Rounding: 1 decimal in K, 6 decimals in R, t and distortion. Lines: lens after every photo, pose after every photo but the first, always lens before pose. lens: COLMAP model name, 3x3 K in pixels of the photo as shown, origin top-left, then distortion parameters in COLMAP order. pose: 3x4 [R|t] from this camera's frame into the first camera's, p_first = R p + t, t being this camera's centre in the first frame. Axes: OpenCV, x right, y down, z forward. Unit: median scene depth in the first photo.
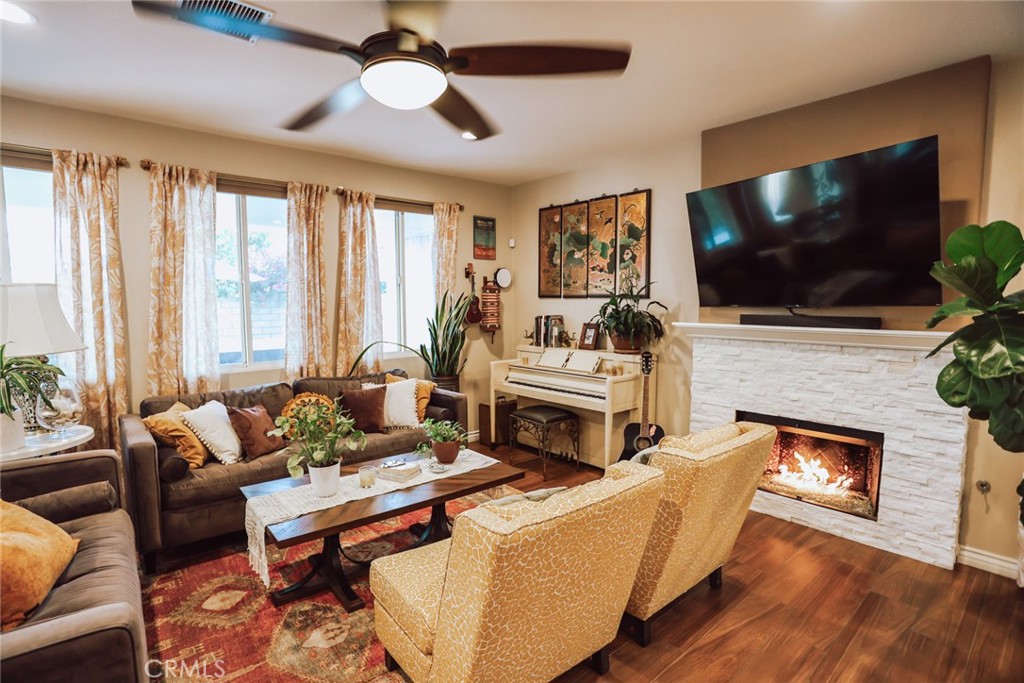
lens RADIAL K [[520.9, 0, 510.2], [0, 520.9, 342.4], [0, 0, 1]] dist [-0.004828, -0.000019]
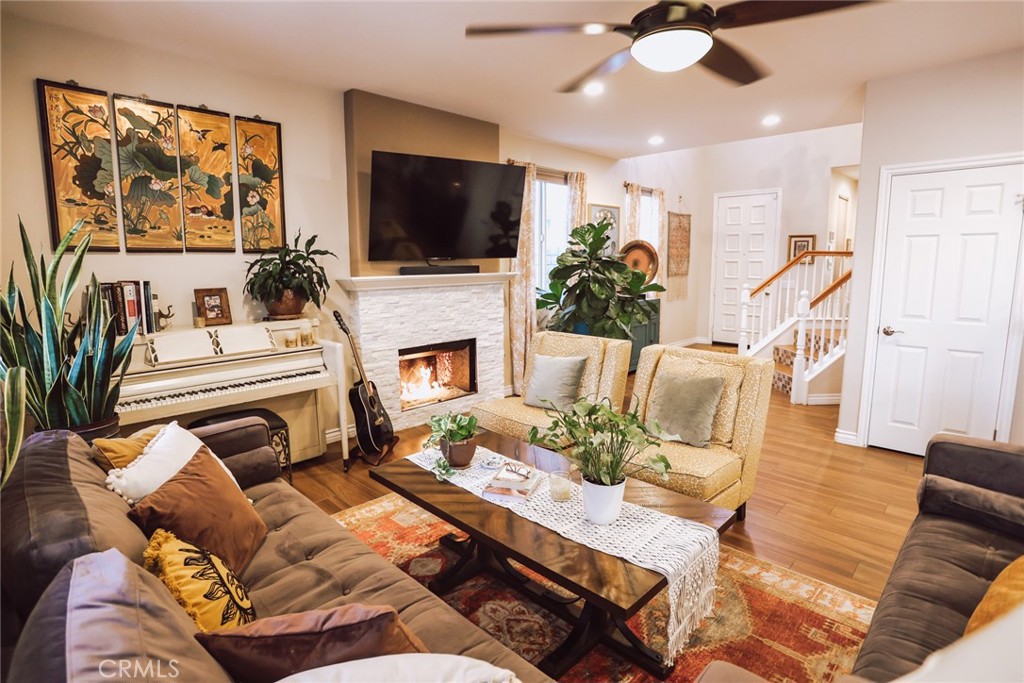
lens RADIAL K [[520.9, 0, 509.9], [0, 520.9, 331.6], [0, 0, 1]] dist [-0.004828, -0.000019]
pose [[-0.049283, -0.139289, 0.989025, -0.640109], [0.091902, 0.985395, 0.143357, -0.047810], [-0.994548, 0.097958, -0.035762, 0.697397]]
